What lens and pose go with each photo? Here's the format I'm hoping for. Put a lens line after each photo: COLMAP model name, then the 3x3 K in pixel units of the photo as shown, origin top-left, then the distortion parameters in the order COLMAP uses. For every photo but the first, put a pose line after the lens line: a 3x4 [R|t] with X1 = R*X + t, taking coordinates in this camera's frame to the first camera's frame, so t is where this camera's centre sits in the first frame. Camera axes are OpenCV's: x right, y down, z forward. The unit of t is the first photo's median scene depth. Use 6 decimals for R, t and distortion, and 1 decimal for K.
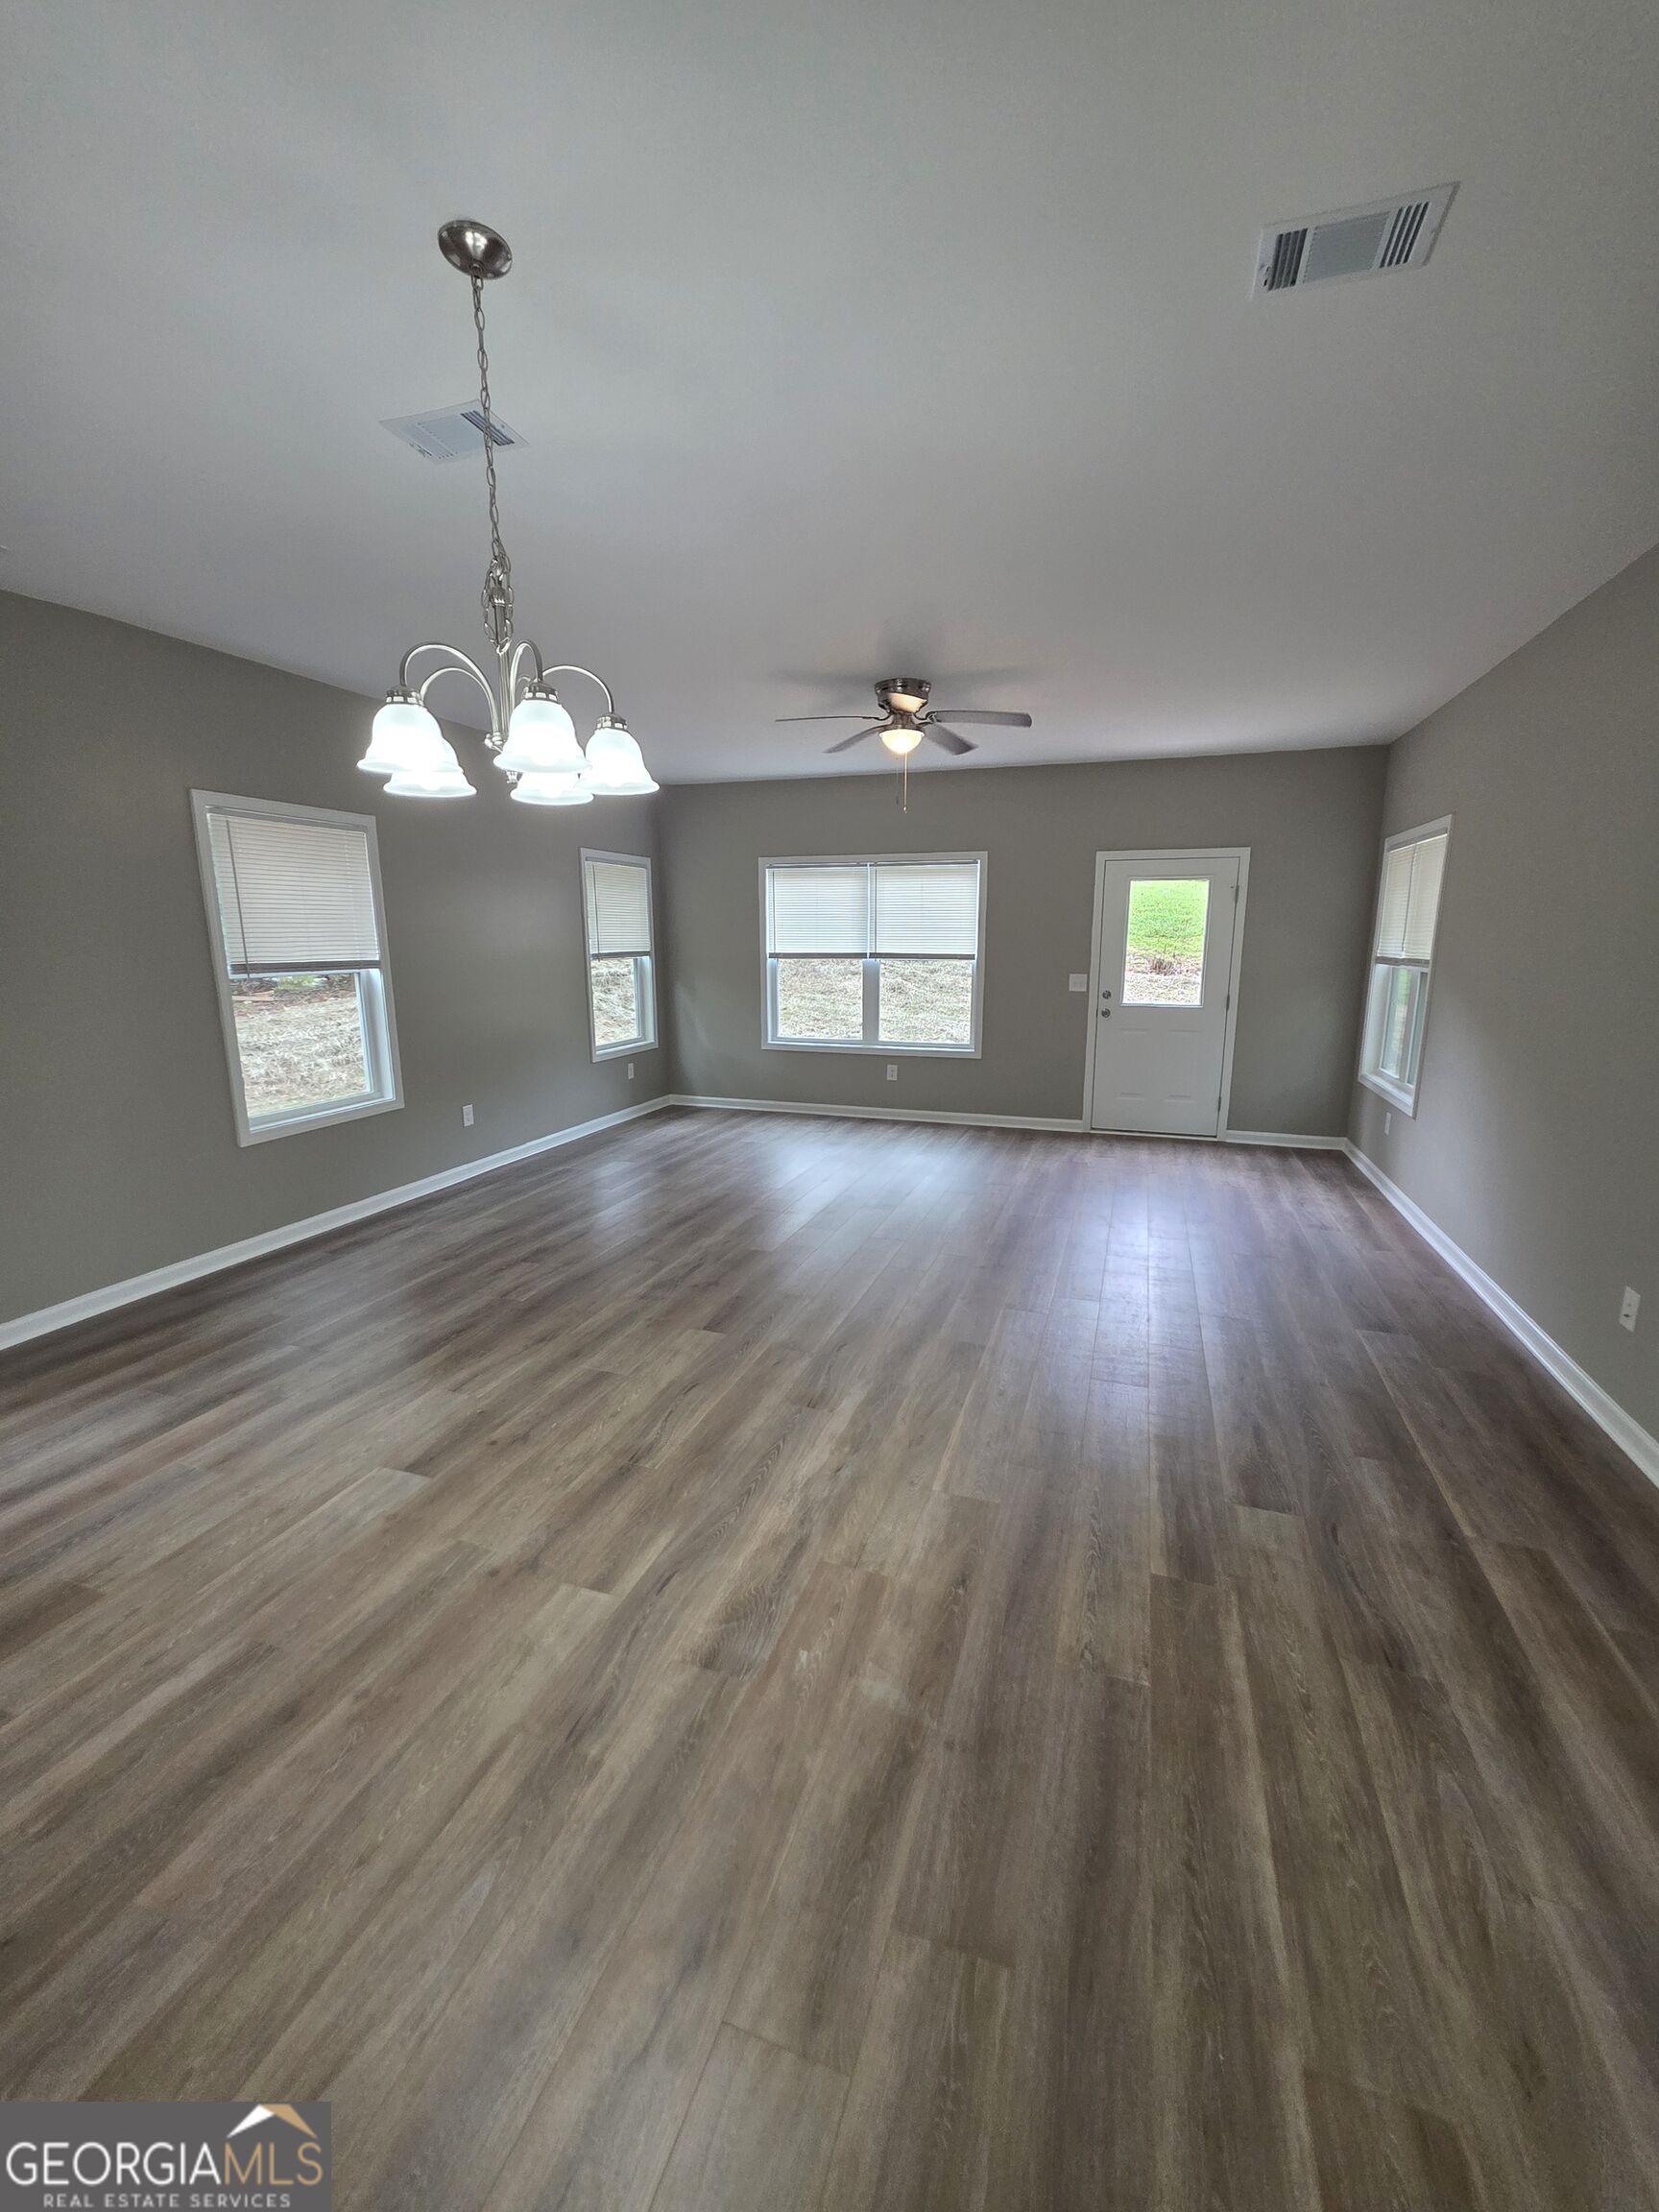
lens RADIAL K [[890.5, 0, 840.2], [0, 890.5, 1108.3], [0, 0, 1]] dist [0.000757, 0.001649]
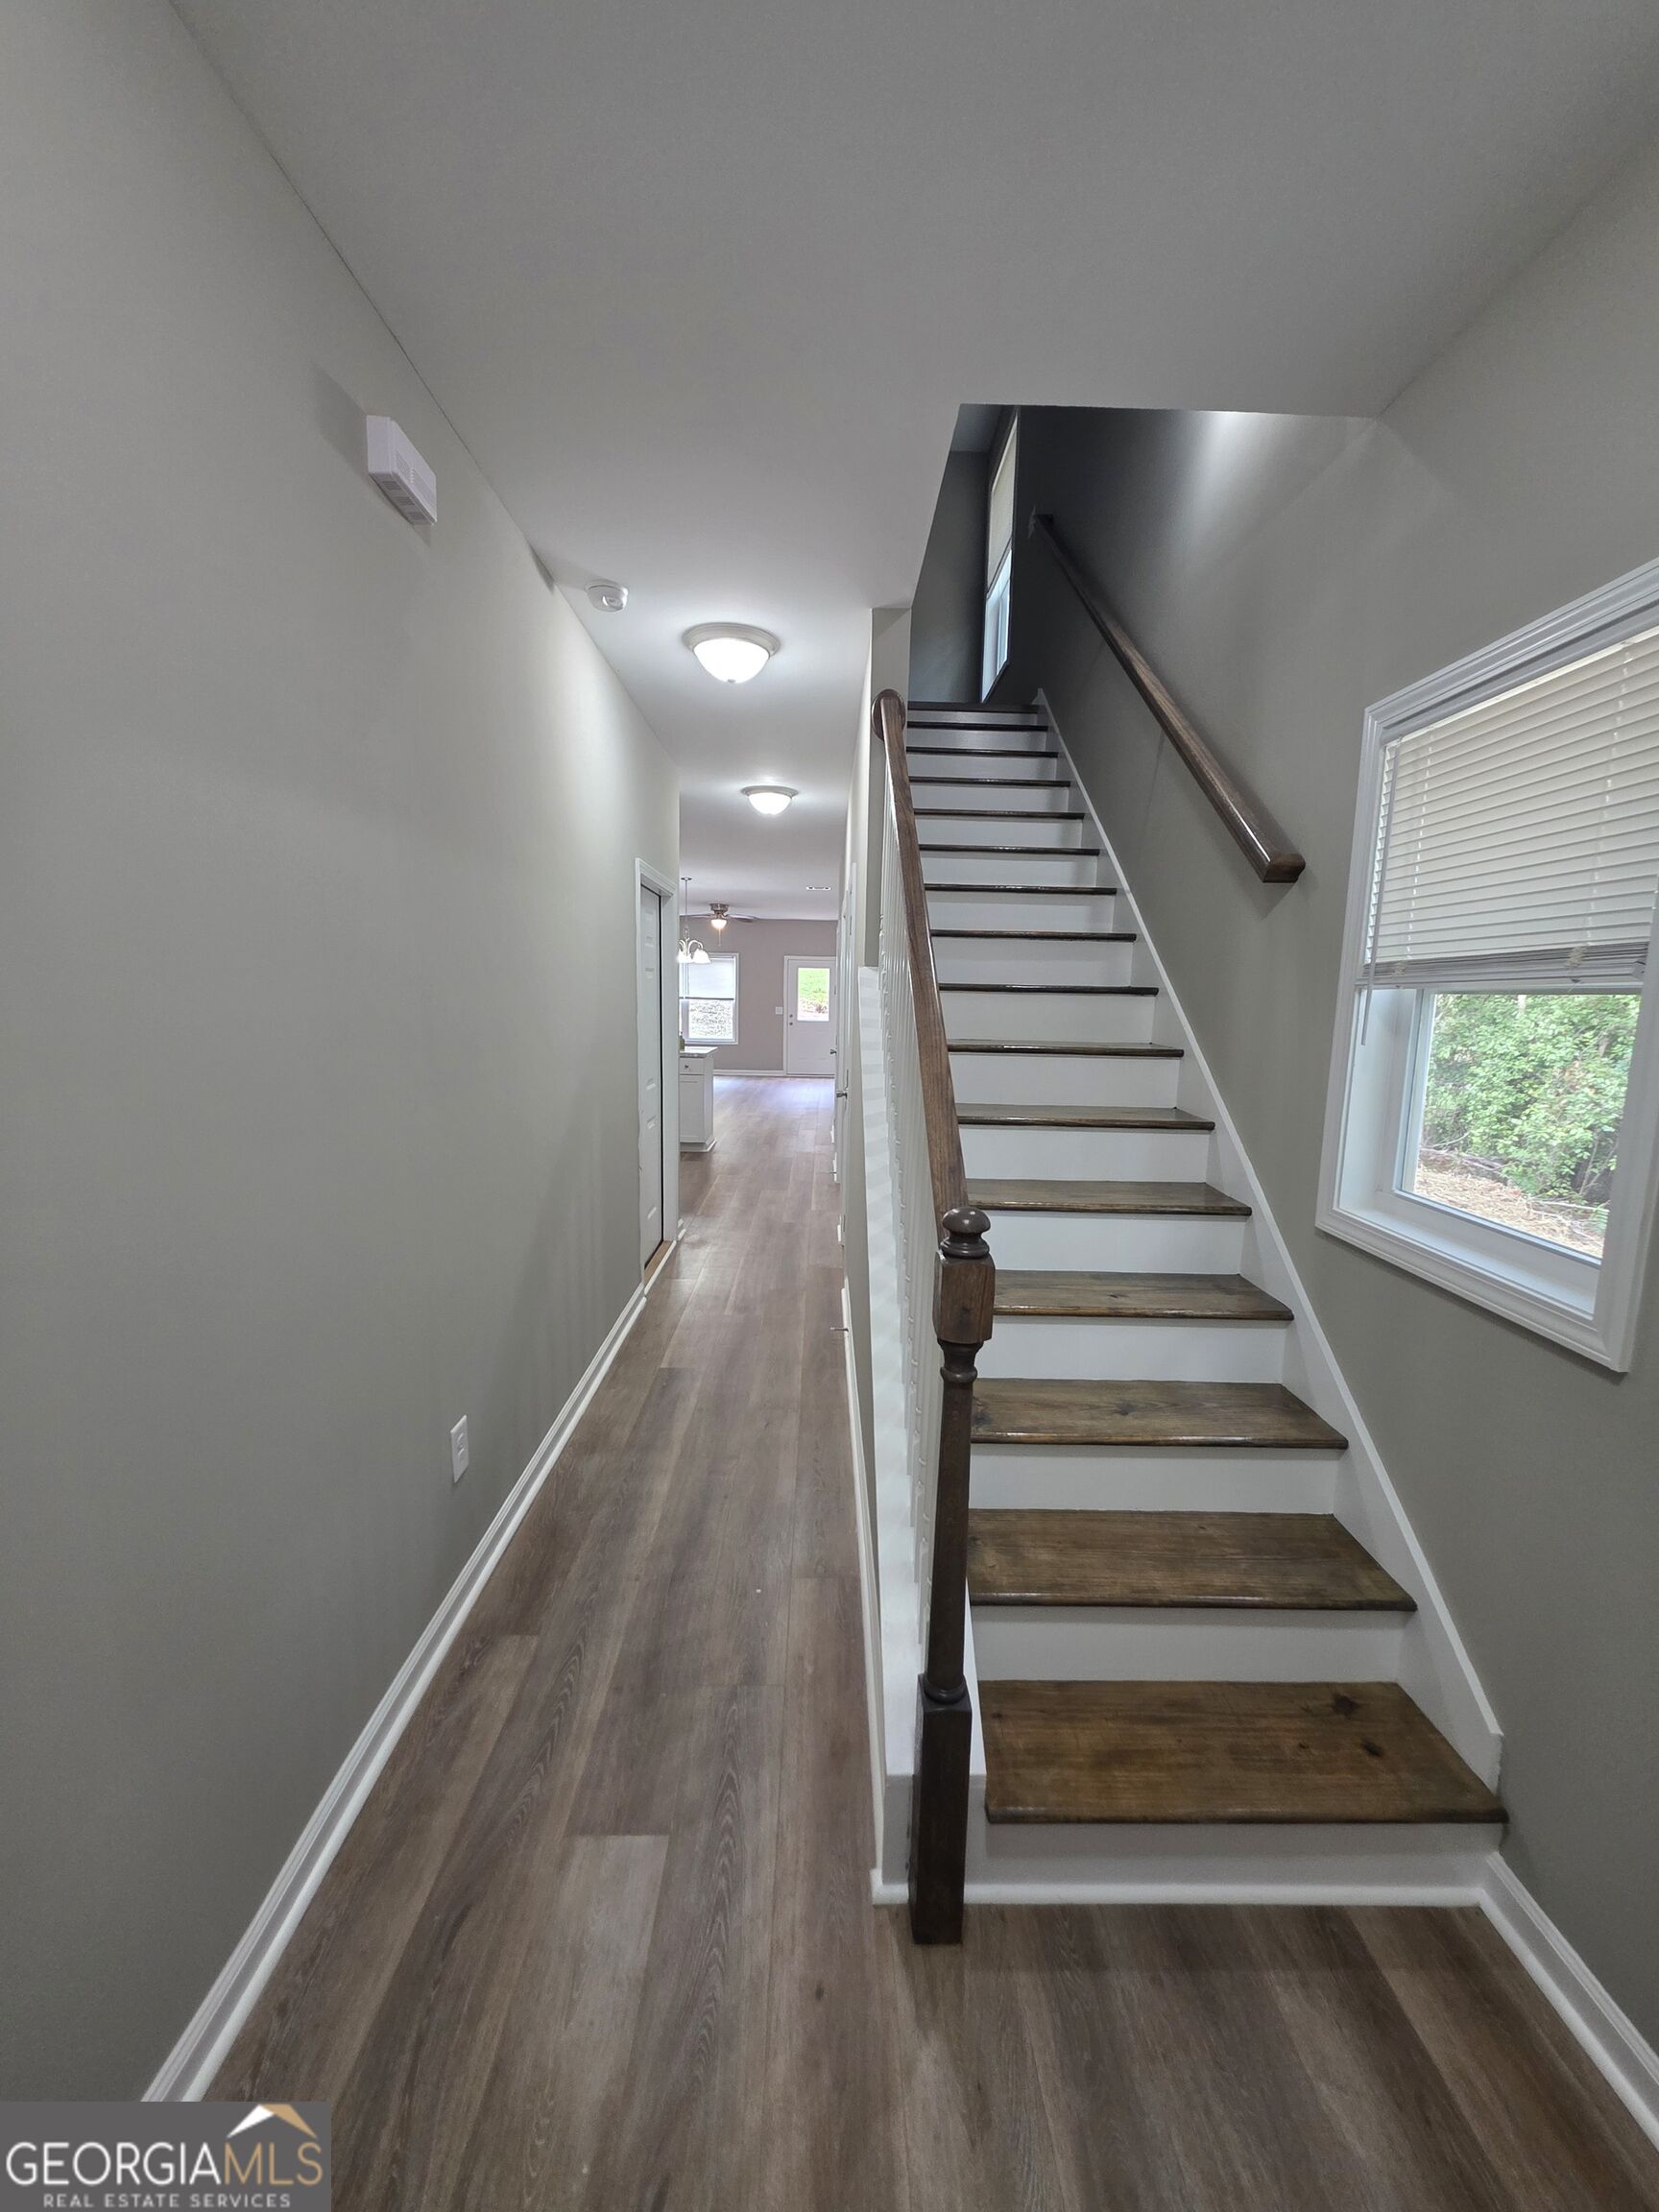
lens RADIAL K [[890.5, 0, 829.4], [0, 890.5, 1106.5], [0, 0, 1]] dist [0.000757, 0.001649]
pose [[0.946850, -0.020210, 0.321040, -0.476888], [0.038986, 0.997877, -0.052163, 0.311064], [-0.319304, 0.061906, 0.945628, -1.621682]]
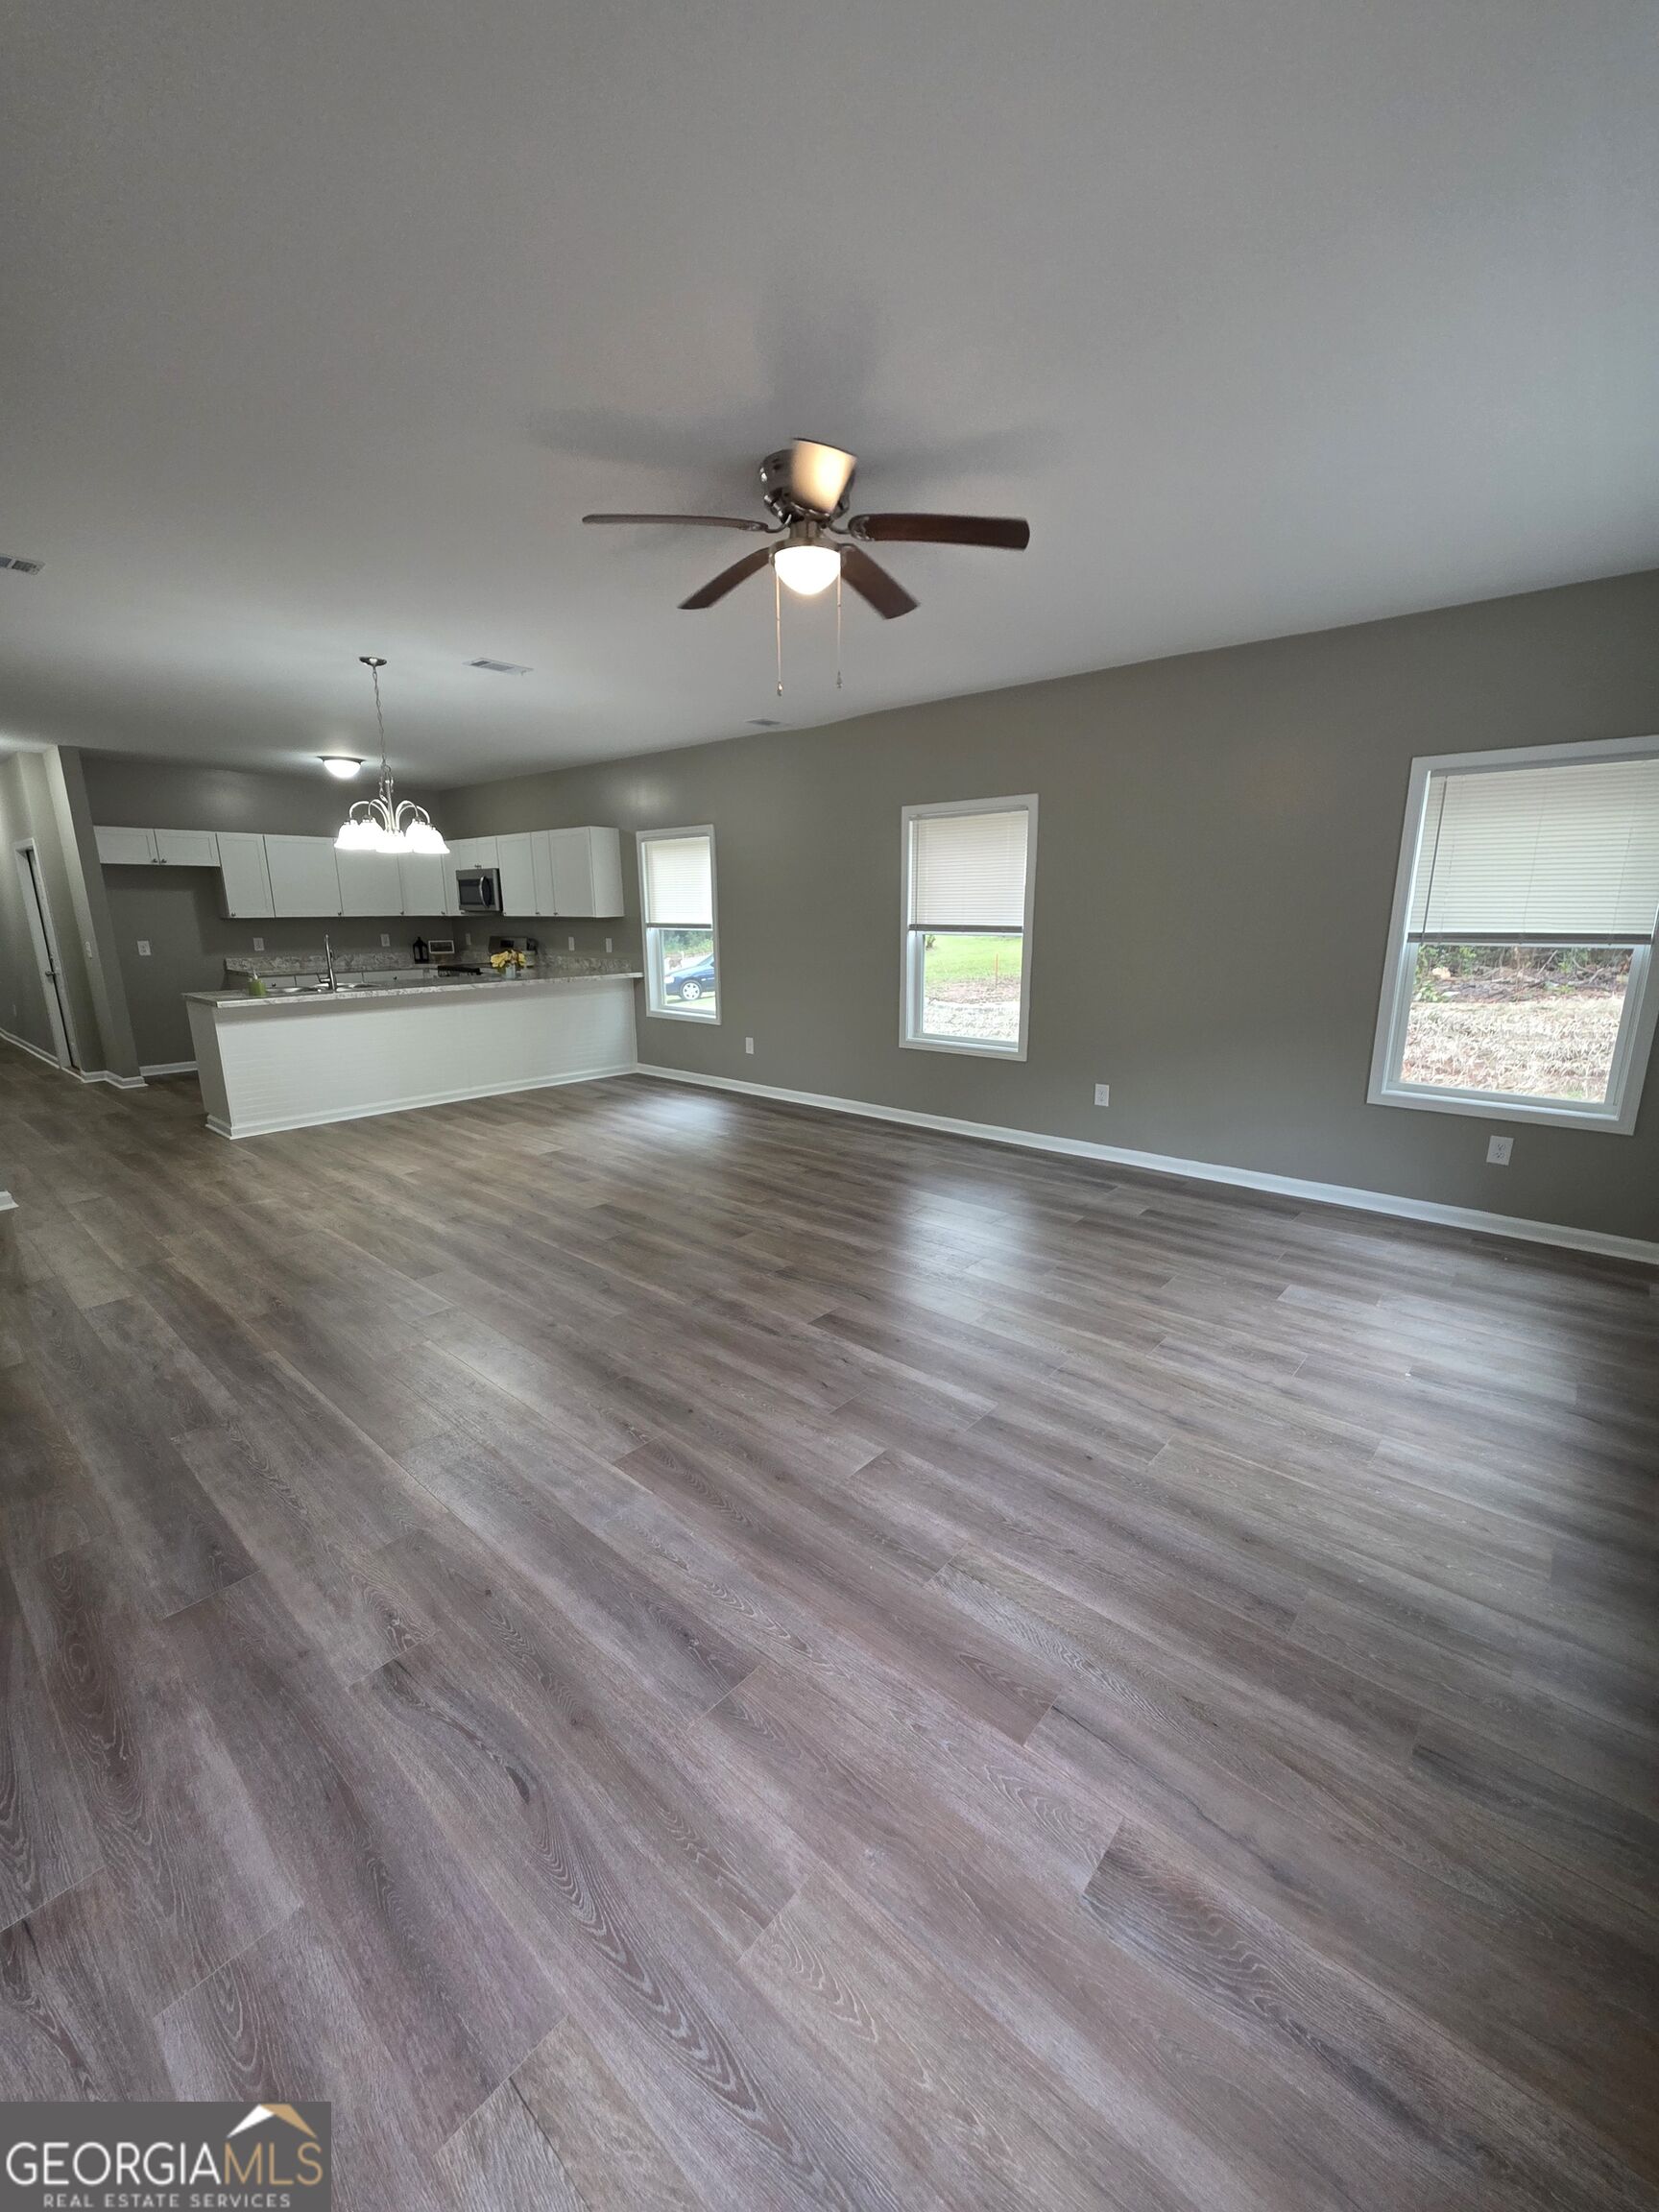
lens RADIAL K [[890.5, 0, 857.9], [0, 890.5, 1127.9], [0, 0, 1]] dist [0.000757, 0.001649]
pose [[-0.376492, 0.227496, -0.898053, 0.586209], [-0.173126, 0.935026, 0.309442, -0.225634], [0.910100, 0.271979, -0.312644, 1.158777]]
